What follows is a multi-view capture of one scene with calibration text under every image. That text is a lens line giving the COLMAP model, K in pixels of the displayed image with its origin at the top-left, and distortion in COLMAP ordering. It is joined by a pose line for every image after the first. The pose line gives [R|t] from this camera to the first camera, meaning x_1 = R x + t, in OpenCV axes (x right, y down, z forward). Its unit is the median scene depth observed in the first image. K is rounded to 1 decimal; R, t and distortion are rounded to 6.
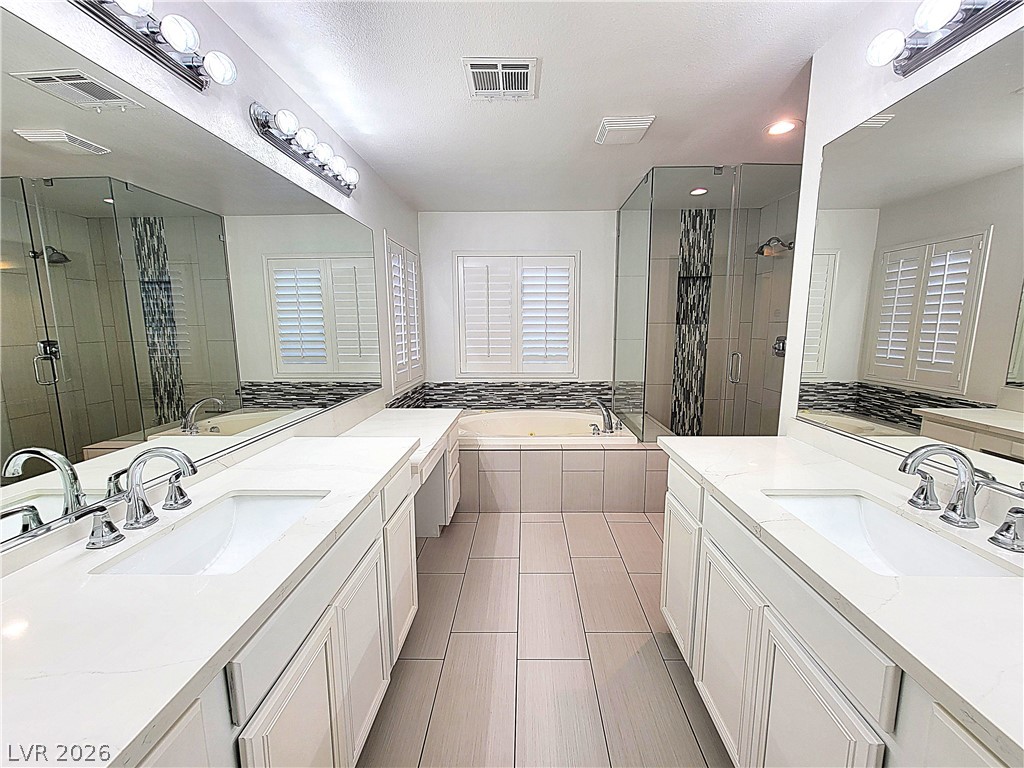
lens RADIAL K [[411.3, 0, 512.7], [0, 411.3, 383.7], [0, 0, 1]] dist [-0.003332, -0.000129]
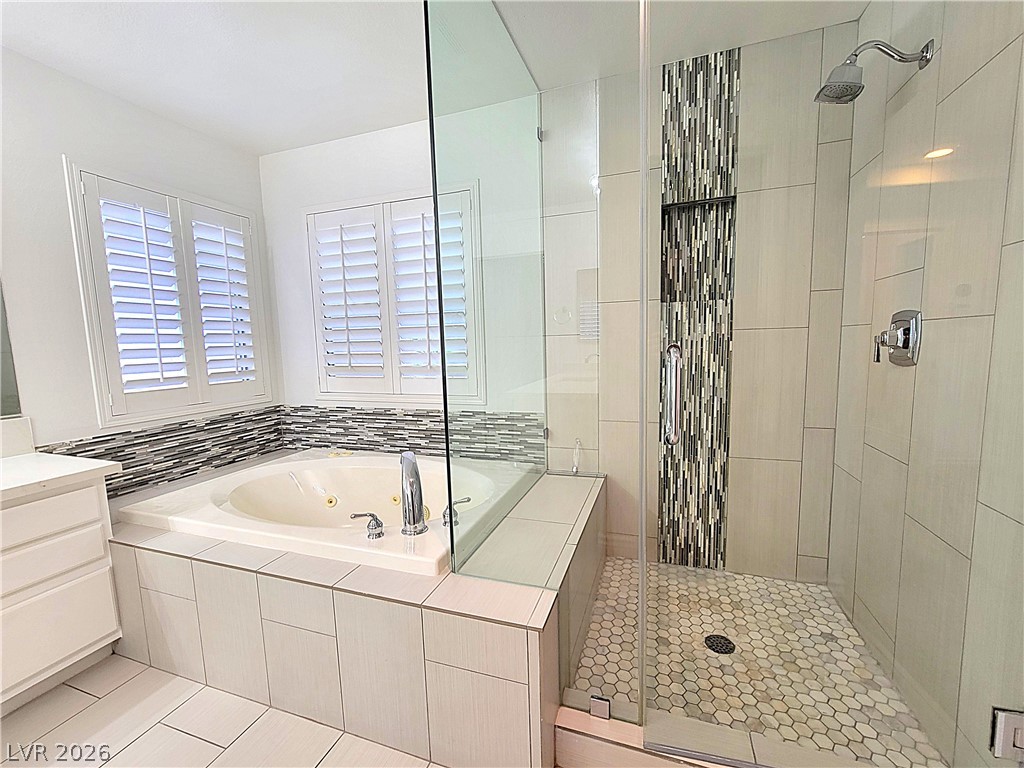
lens RADIAL K [[411.3, 0, 518.7], [0, 411.3, 385.0], [0, 0, 1]] dist [-0.003332, -0.000129]
pose [[0.957663, 0.014108, -0.287545, 0.369853], [-0.024321, 0.999193, -0.031978, -0.024258], [0.286862, 0.037618, 0.957233, 0.472167]]
